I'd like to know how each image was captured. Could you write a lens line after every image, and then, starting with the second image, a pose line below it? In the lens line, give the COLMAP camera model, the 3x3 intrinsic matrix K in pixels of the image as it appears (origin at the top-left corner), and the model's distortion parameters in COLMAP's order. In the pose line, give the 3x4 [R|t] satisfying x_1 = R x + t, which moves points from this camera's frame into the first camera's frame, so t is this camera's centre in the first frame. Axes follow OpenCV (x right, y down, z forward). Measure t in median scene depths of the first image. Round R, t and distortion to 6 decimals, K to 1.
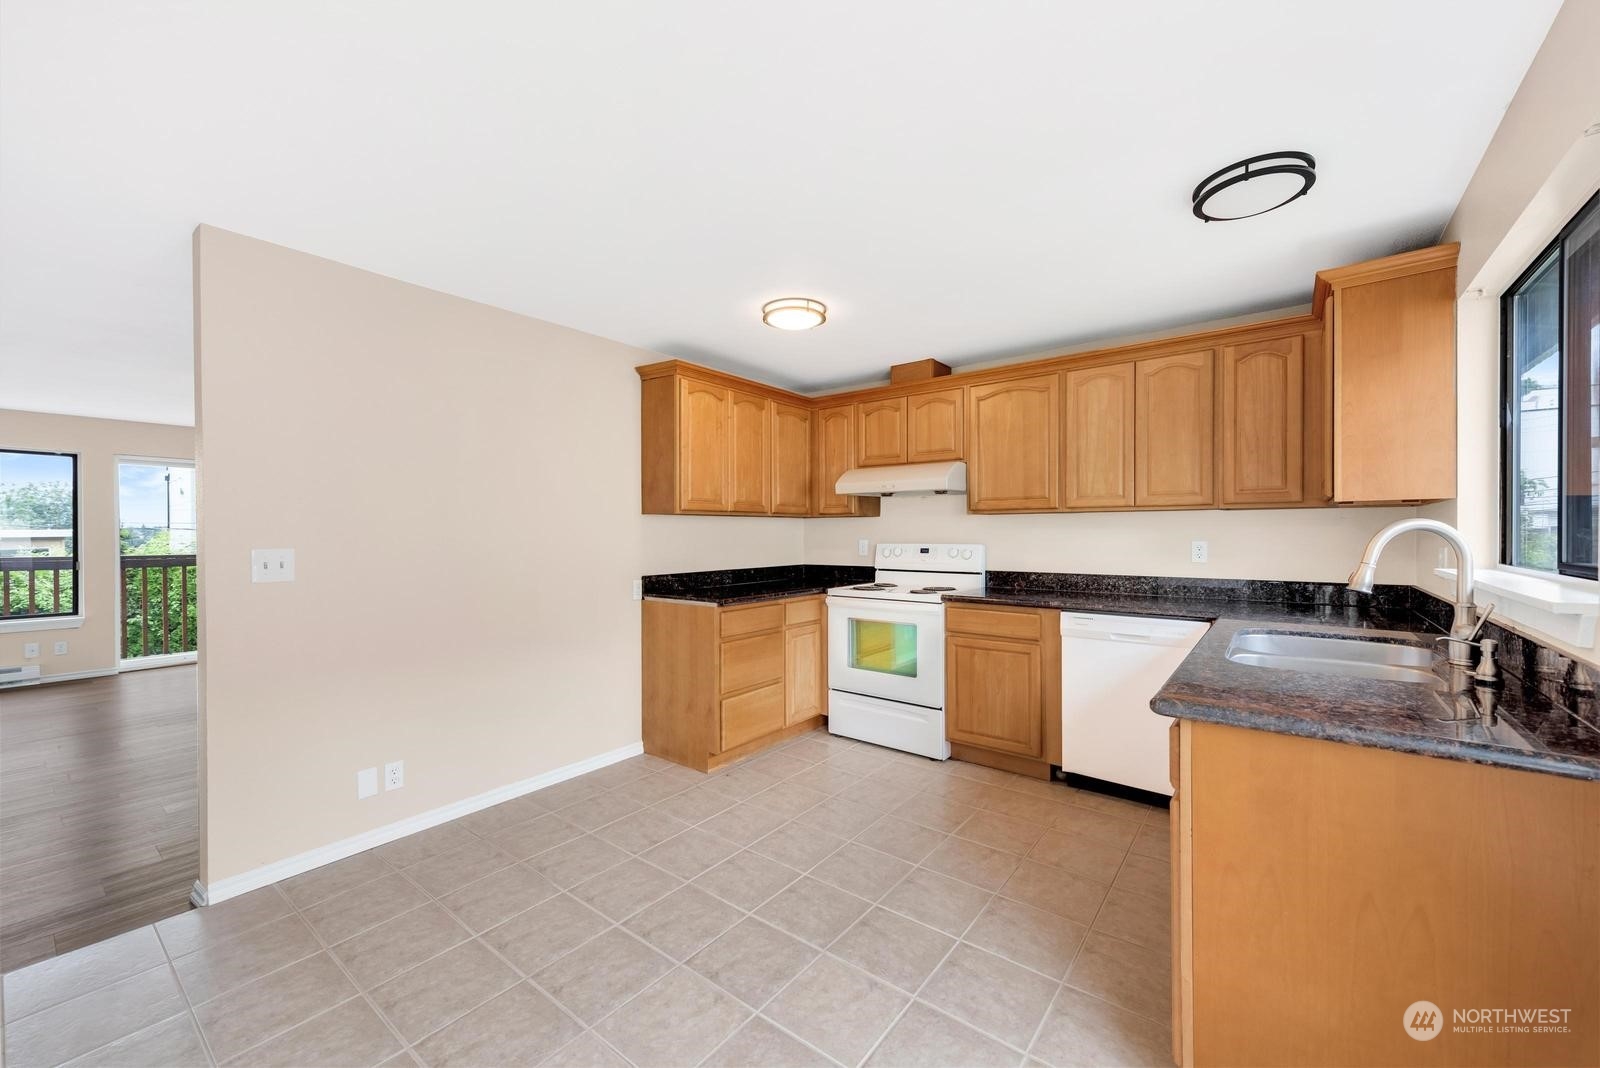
lens RADIAL K [[624.8, 0, 800.2], [0, 624.8, 538.2], [0, 0, 1]] dist [0.012691, -0.000193]
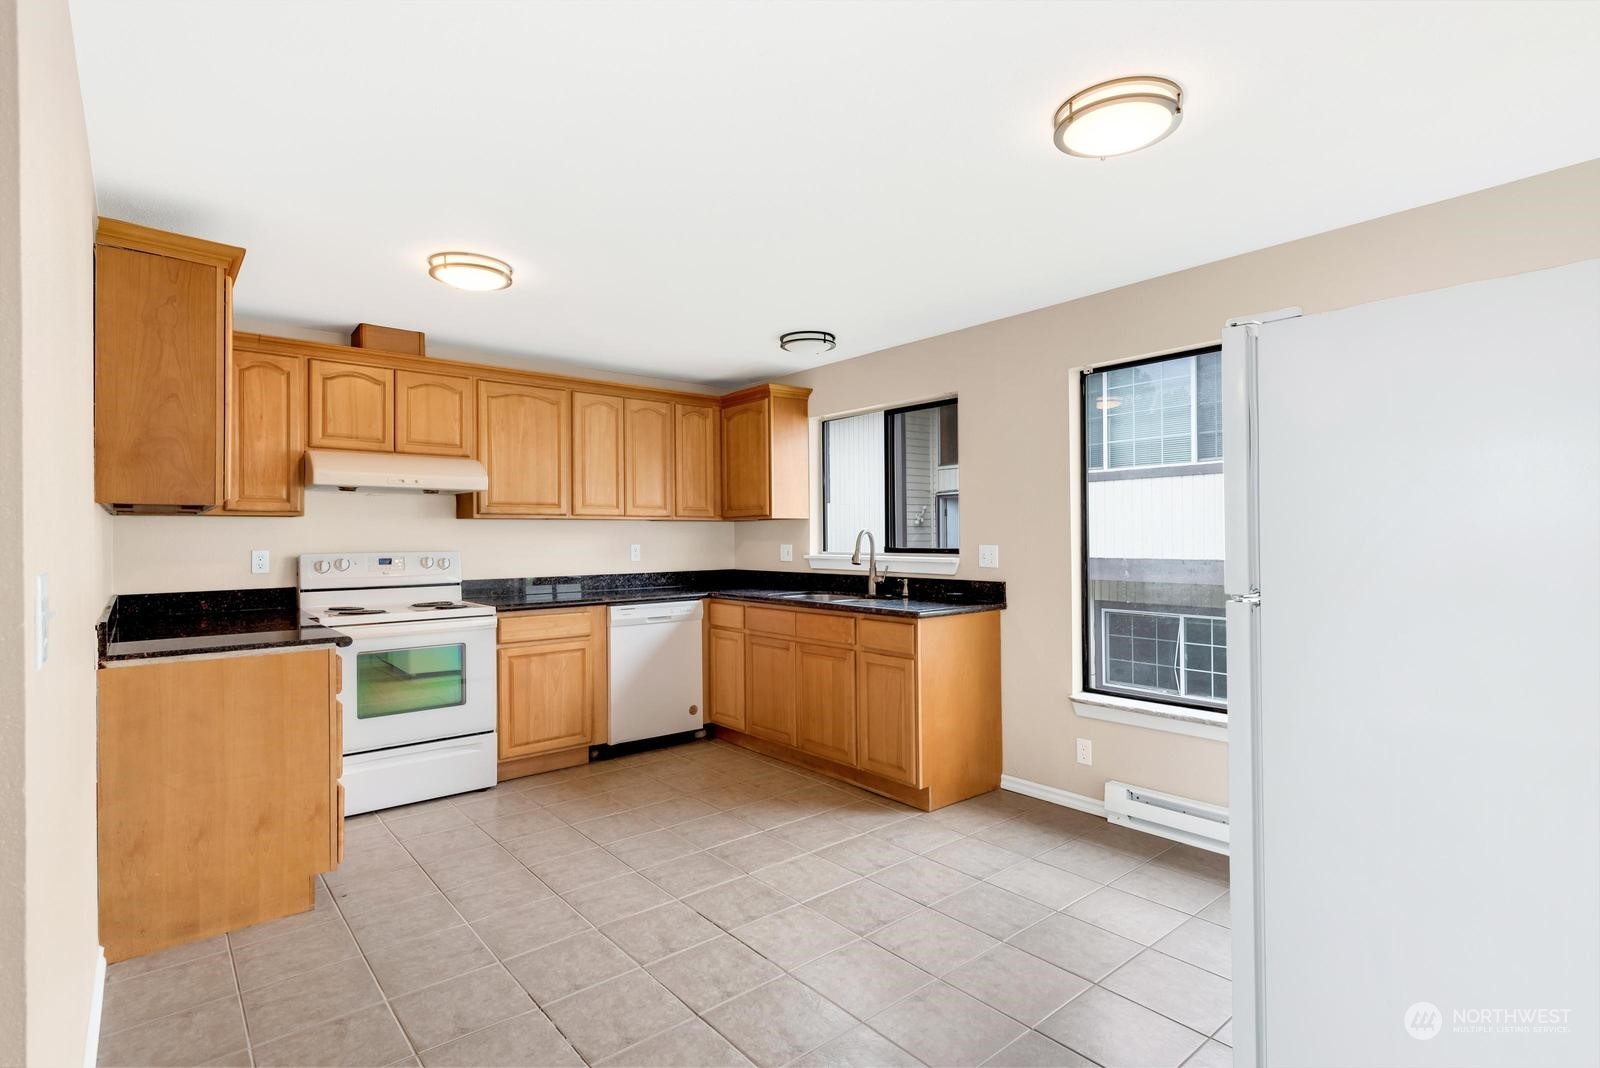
lens RADIAL K [[783.4, 0, 801.3], [0, 783.4, 535.2], [0, 0, 1]] dist [0.013258, -0.001493]
pose [[0.207587, 0.004368, 0.978207, -0.859841], [0.016543, 0.999831, -0.007976, 0.004372], [-0.978077, 0.017838, 0.207479, 0.336785]]
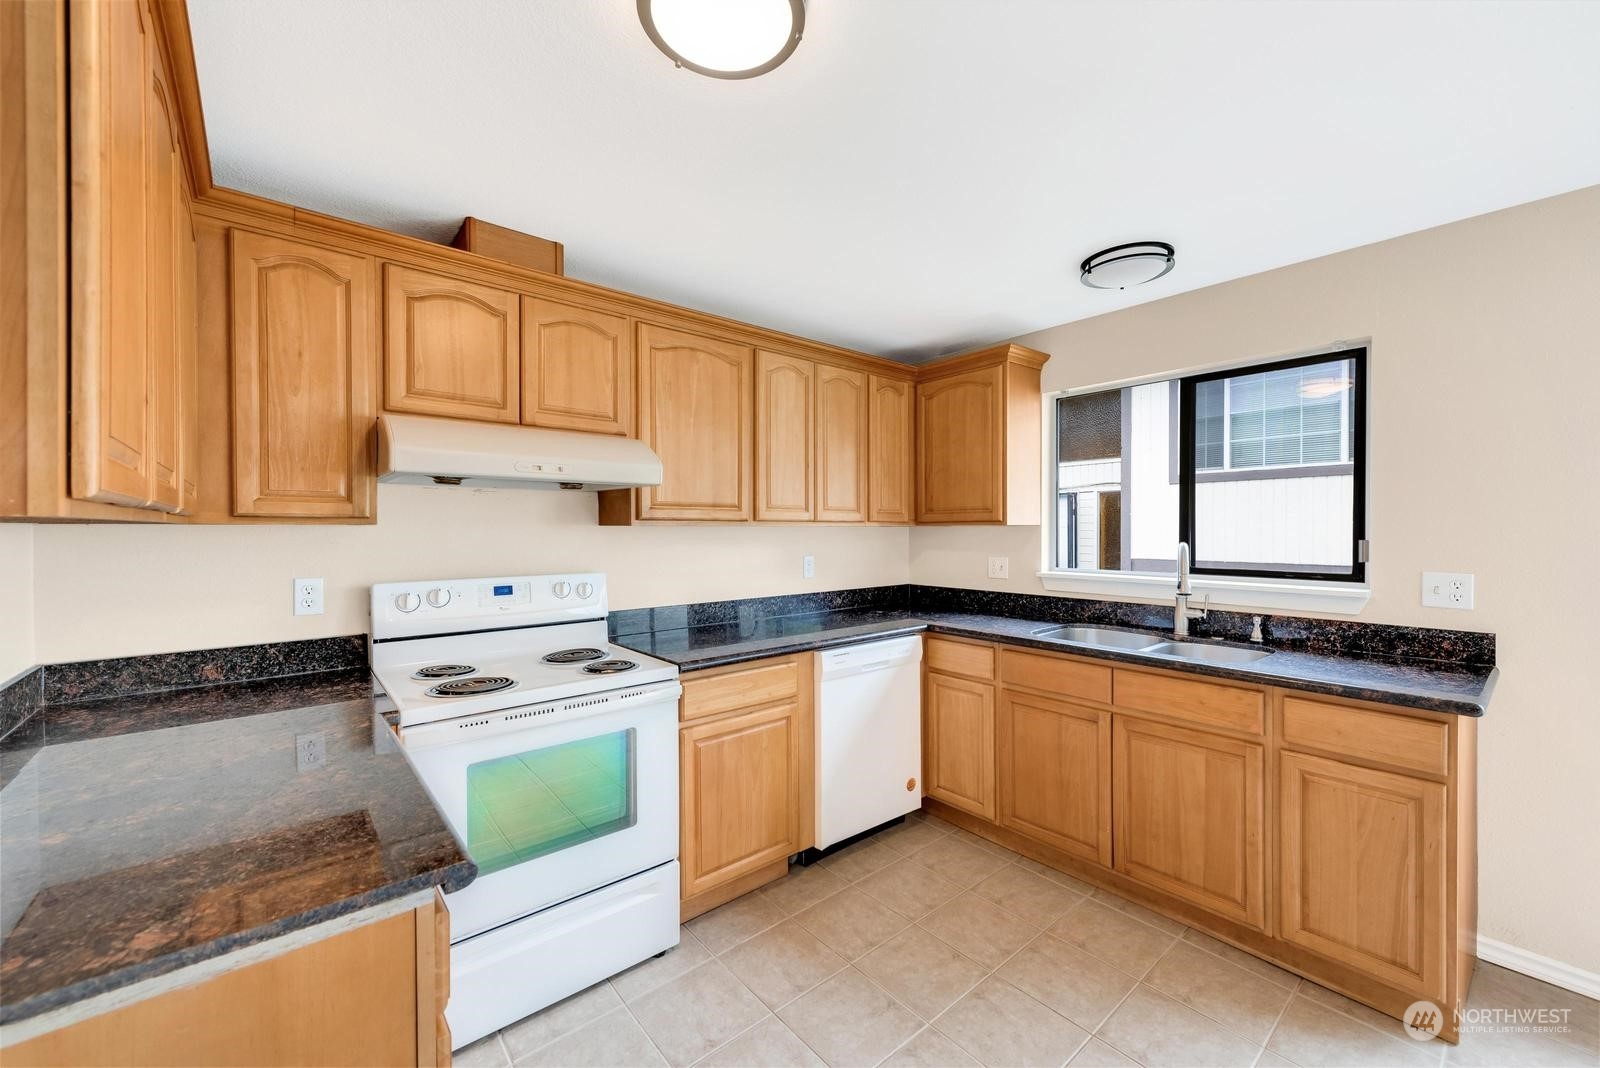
lens RADIAL K [[624.8, 0, 798.3], [0, 624.8, 534.1], [0, 0, 1]] dist [0.012691, -0.000193]
pose [[0.207470, -0.004872, 0.978229, -0.348257], [0.012680, 0.999917, 0.002291, -0.033339], [-0.978159, 0.011929, 0.207515, 0.808863]]
